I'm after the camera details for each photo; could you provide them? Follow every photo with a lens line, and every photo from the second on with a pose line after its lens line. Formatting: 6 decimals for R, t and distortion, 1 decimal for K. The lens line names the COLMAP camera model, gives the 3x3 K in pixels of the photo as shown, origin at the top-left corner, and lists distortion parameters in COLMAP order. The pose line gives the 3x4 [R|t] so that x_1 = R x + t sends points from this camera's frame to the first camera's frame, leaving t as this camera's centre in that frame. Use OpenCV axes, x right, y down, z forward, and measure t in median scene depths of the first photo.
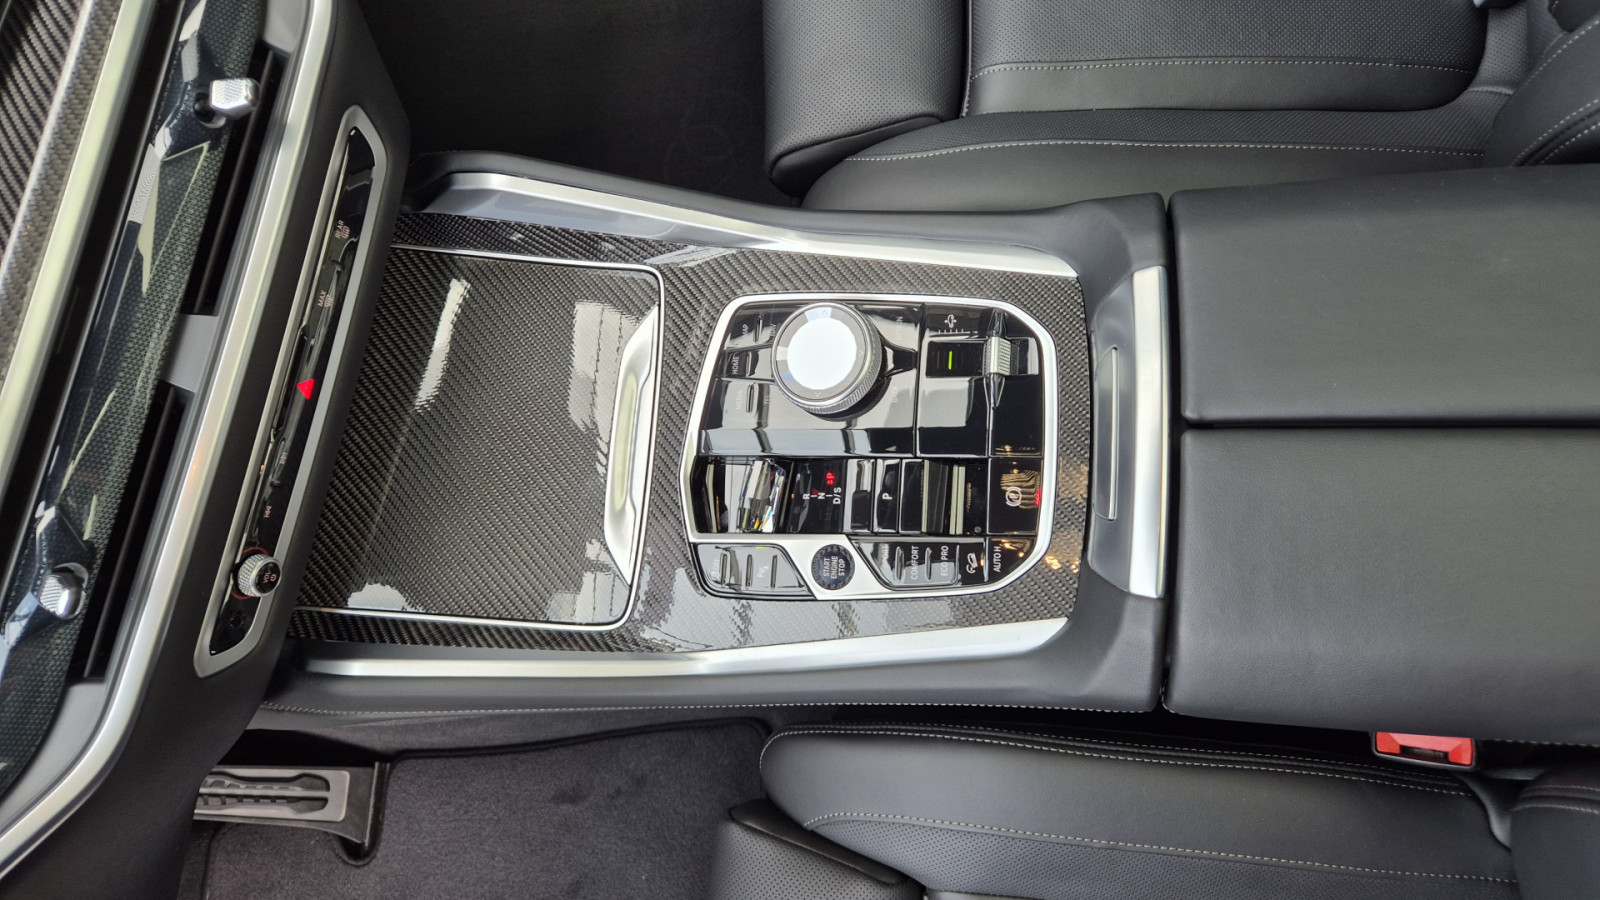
lens RADIAL K [[1053.8, 0, 804.7], [0, 1053.8, 448.6], [0, 0, 1]] dist [0.038993, -0.002231]
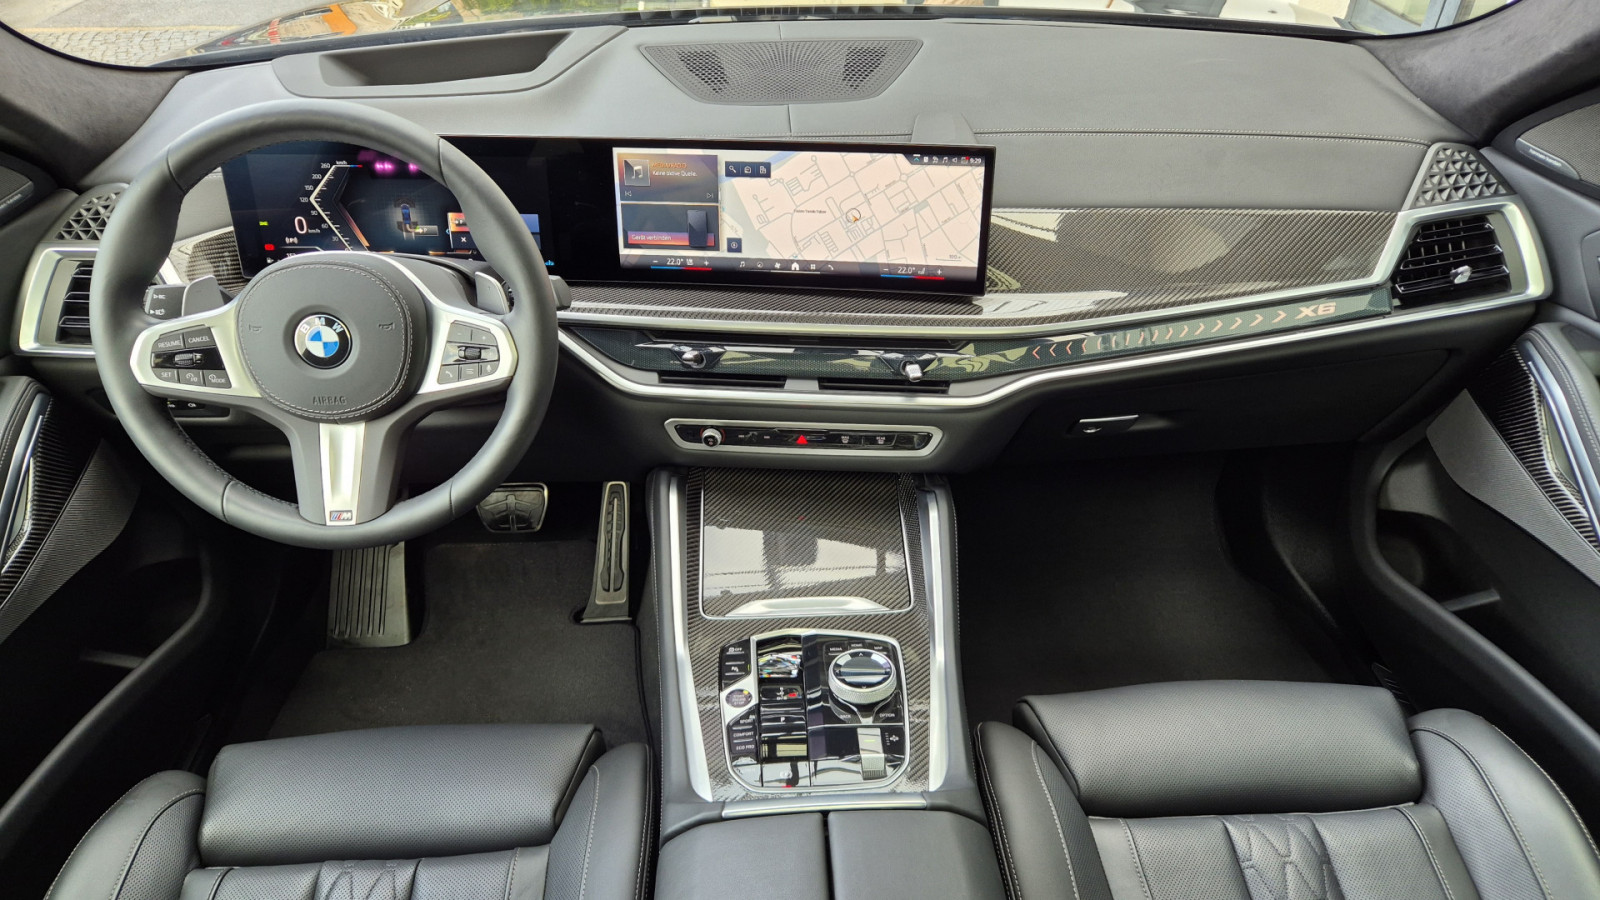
lens RADIAL K [[1053.8, 0, 802.0], [0, 1053.8, 447.0], [0, 0, 1]] dist [0.038993, -0.002231]
pose [[0.110919, 0.745927, -0.656727, 0.697786], [-0.978532, 0.197466, 0.059016, -0.137139], [0.173703, 0.636082, 0.751816, -0.420335]]
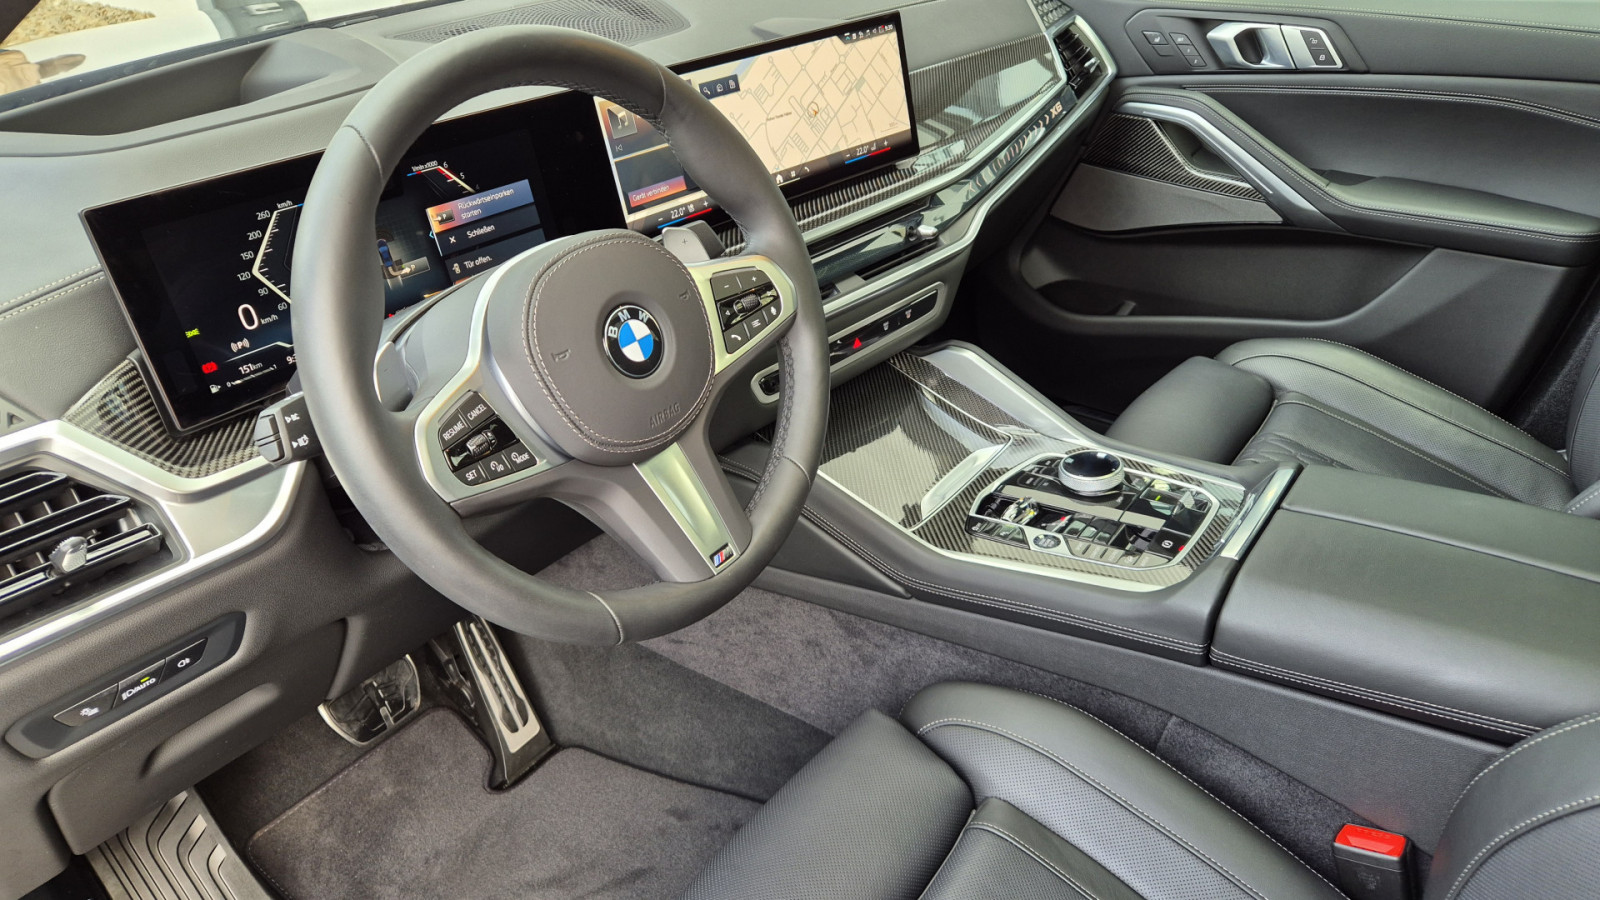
lens RADIAL K [[1053.8, 0, 798.9], [0, 1053.8, 455.1], [0, 0, 1]] dist [0.038993, -0.002231]
pose [[0.817771, 0.453655, -0.354186, 0.194678], [-0.574057, 0.598717, -0.558566, 0.980801], [-0.041339, 0.660102, 0.750037, -0.281167]]
